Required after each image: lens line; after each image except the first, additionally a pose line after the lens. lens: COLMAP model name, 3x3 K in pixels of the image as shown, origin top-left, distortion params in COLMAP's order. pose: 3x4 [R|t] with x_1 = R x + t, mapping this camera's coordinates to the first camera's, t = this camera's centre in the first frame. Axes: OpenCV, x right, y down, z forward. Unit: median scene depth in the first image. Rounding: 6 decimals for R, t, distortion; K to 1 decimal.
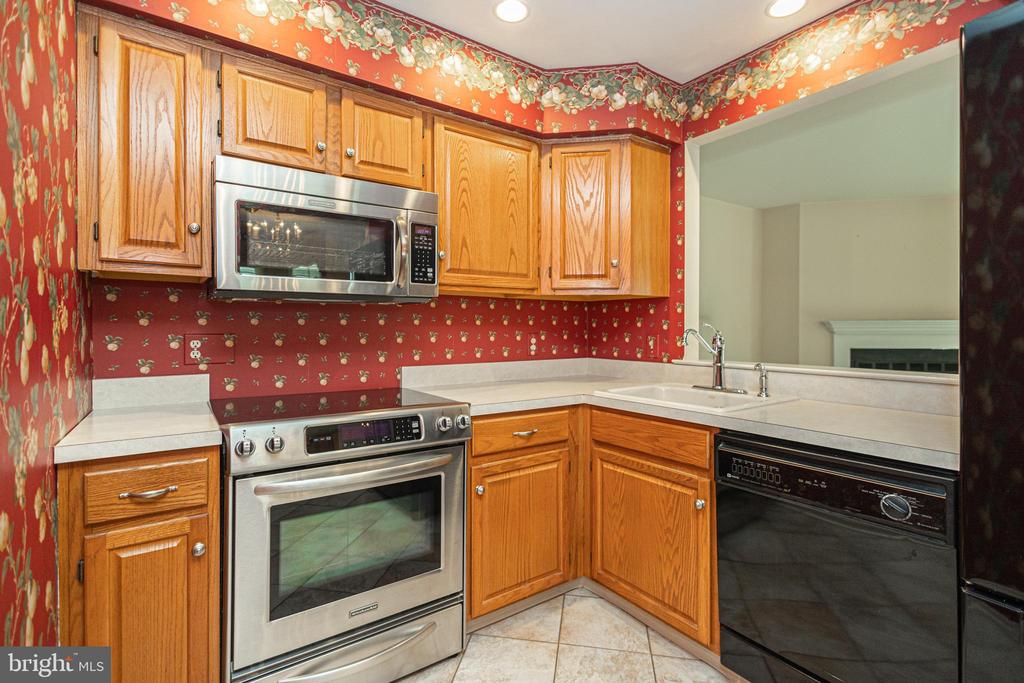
lens RADIAL K [[470.3, 0, 499.2], [0, 470.3, 332.7], [0, 0, 1]] dist [0.011523, -0.002613]
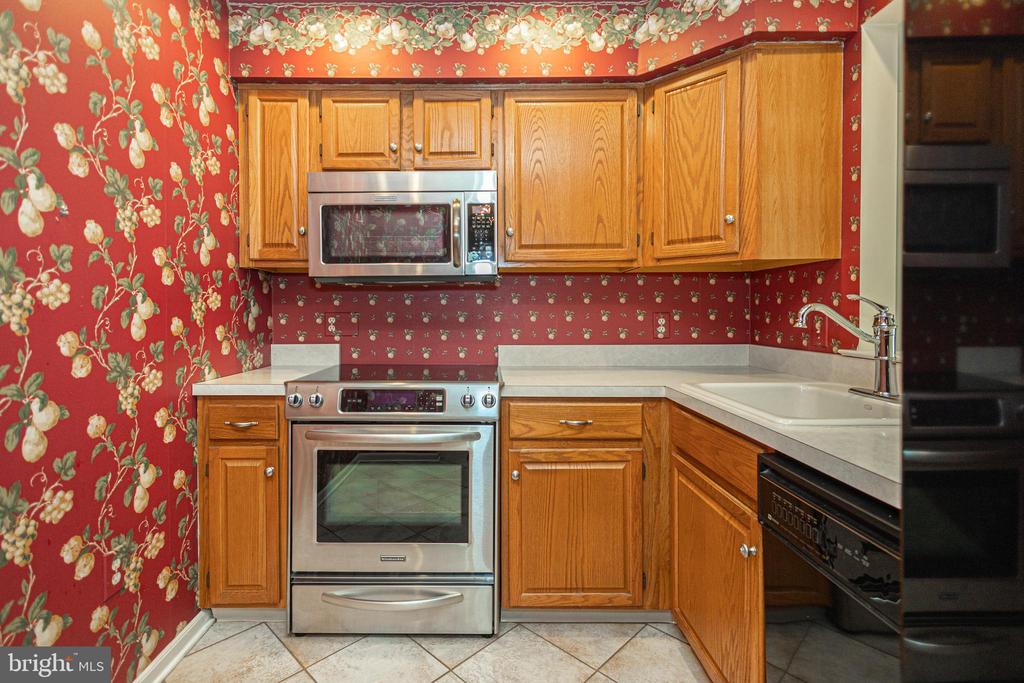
lens RADIAL K [[470.3, 0, 480.9], [0, 470.3, 320.4], [0, 0, 1]] dist [0.011523, -0.002613]
pose [[0.823404, 0.006035, -0.567424, 0.388768], [-0.001645, 0.999965, 0.008247, 0.011784], [0.567453, -0.005857, 0.823385, 0.156056]]
